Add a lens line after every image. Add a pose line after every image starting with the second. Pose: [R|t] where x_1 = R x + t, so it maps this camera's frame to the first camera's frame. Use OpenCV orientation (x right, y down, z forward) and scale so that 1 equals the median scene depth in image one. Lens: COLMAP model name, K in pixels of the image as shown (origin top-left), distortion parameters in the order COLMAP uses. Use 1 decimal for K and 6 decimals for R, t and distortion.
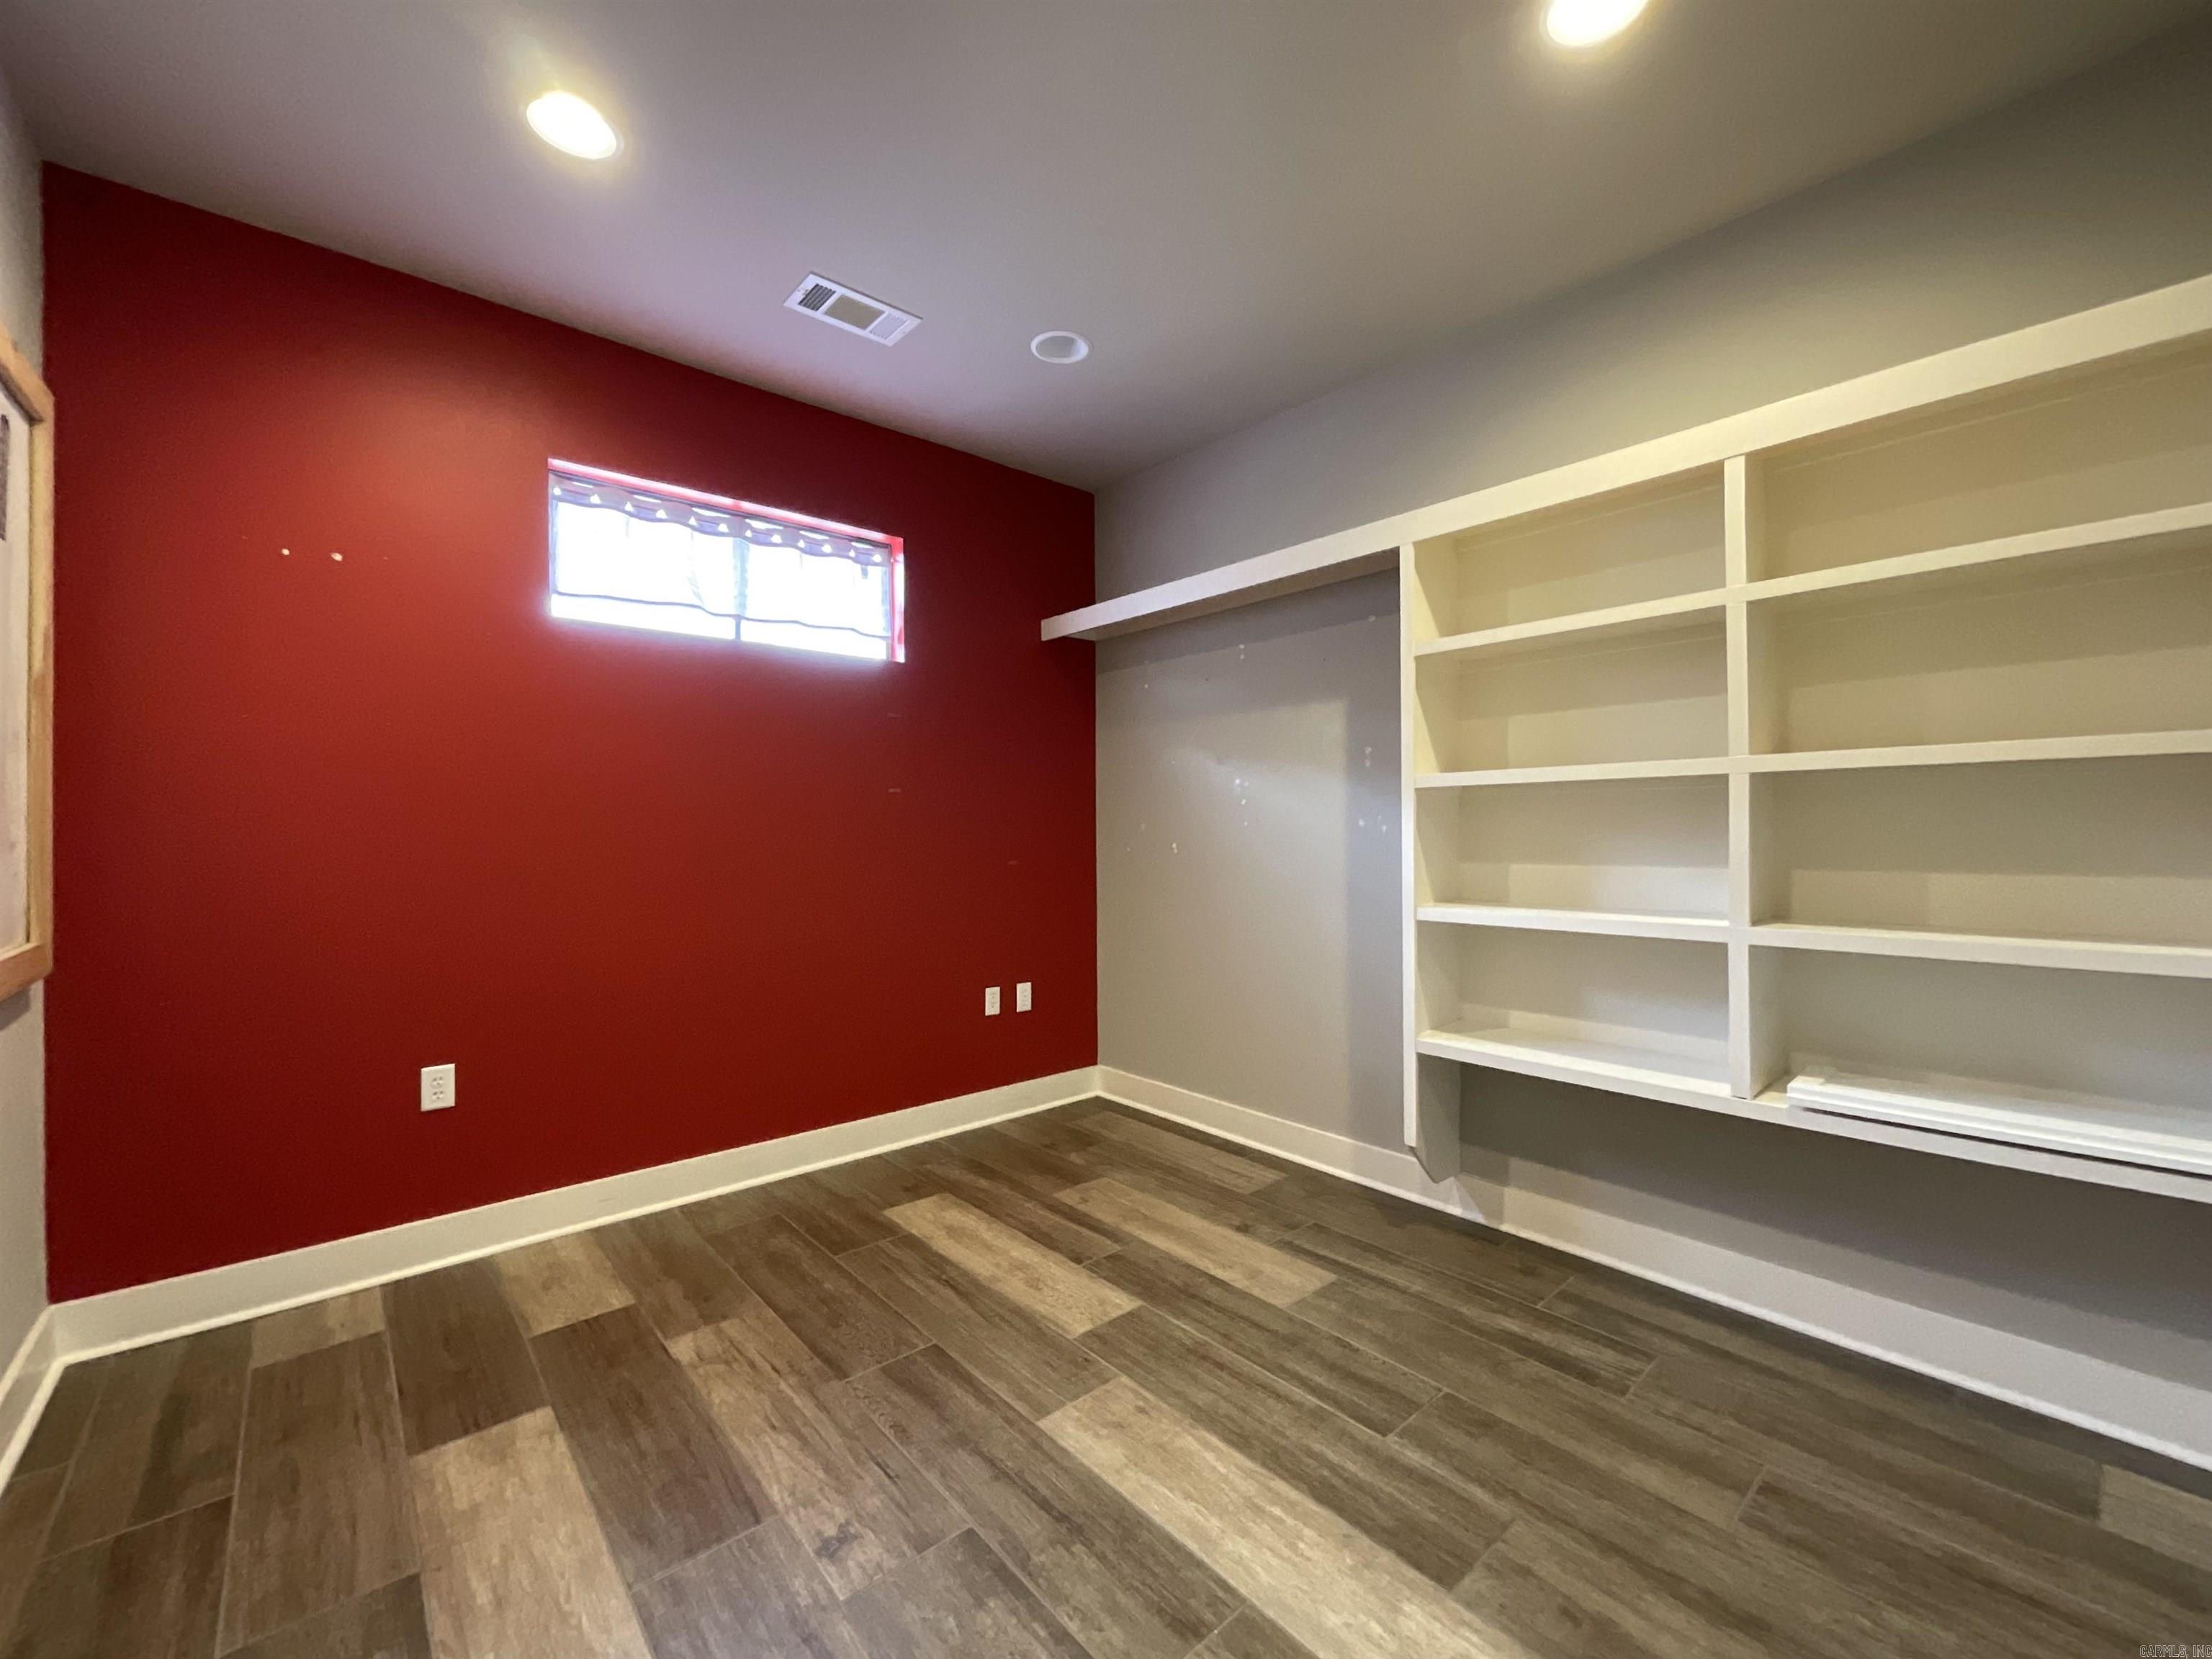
lens RADIAL K [[905.6, 0, 1103.1], [0, 905.6, 828.3], [0, 0, 1]] dist [0.002749, 0.000586]
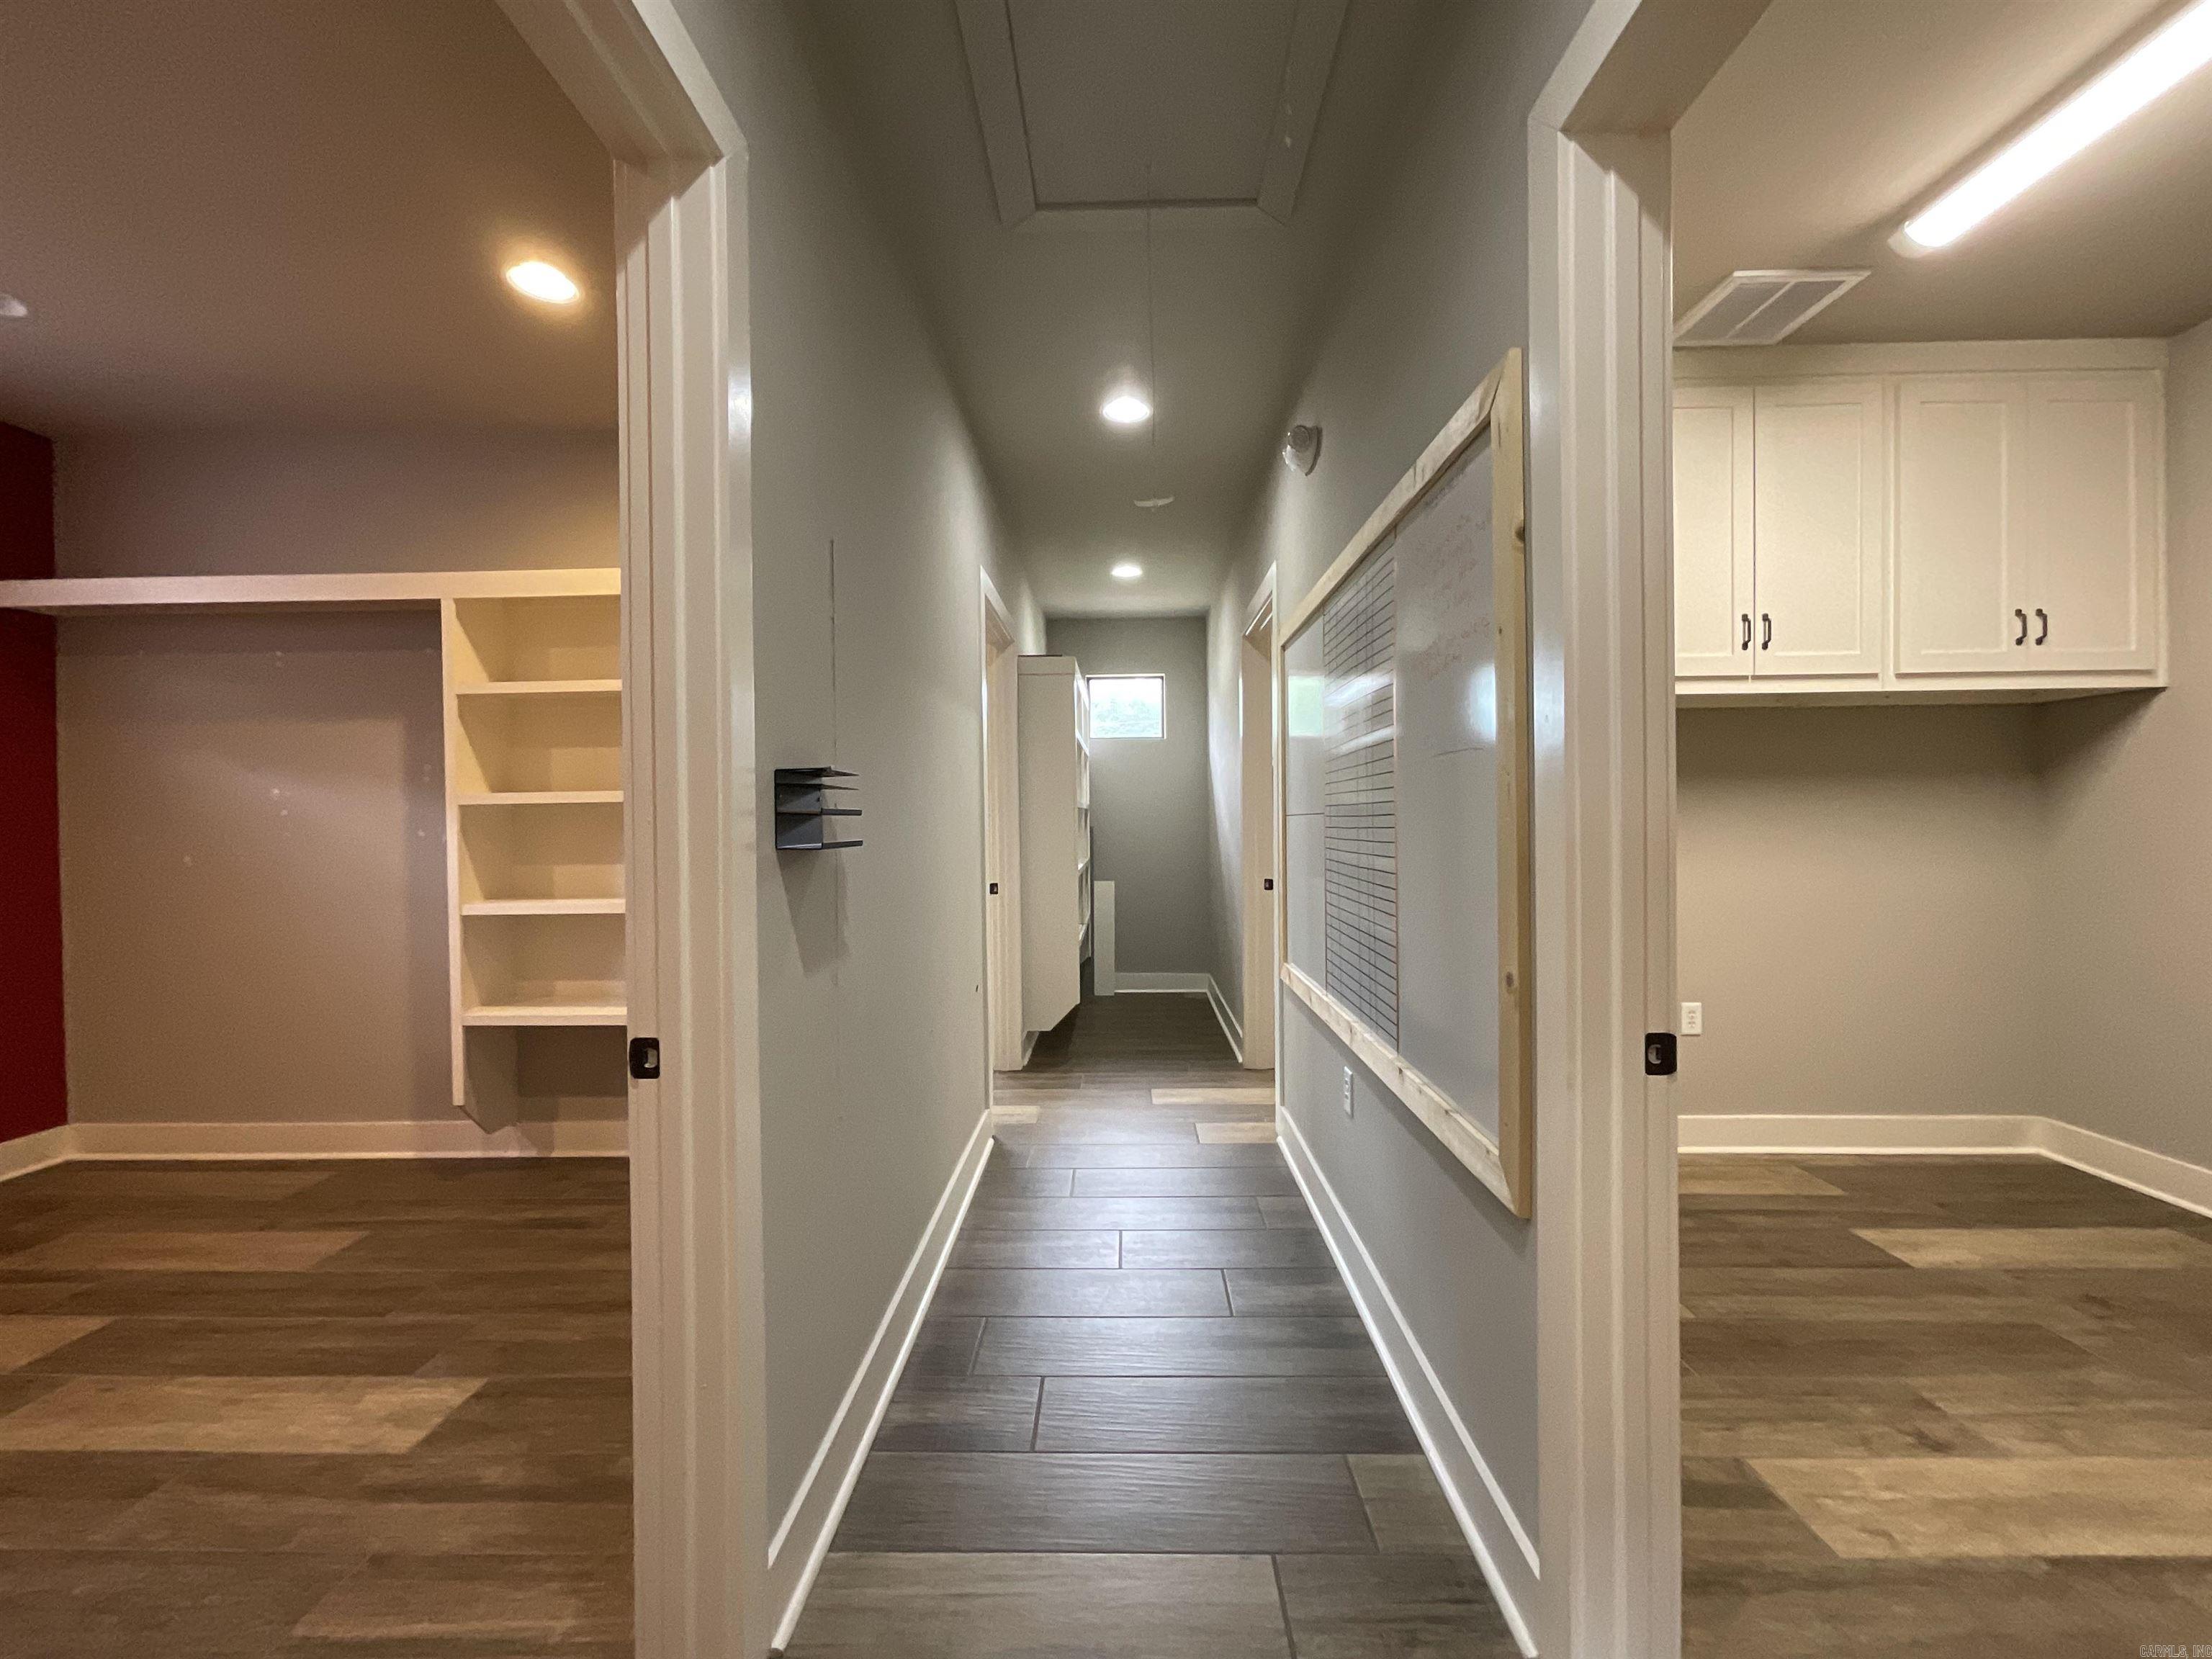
lens RADIAL K [[890.3, 0, 1105.1], [0, 890.3, 827.3], [0, 0, 1]] dist [0.020185, -0.008986]
pose [[0.674333, -0.011210, 0.738343, 0.045530], [0.012413, 0.999916, 0.003845, -0.009312], [-0.738323, 0.006572, 0.674415, -0.427801]]
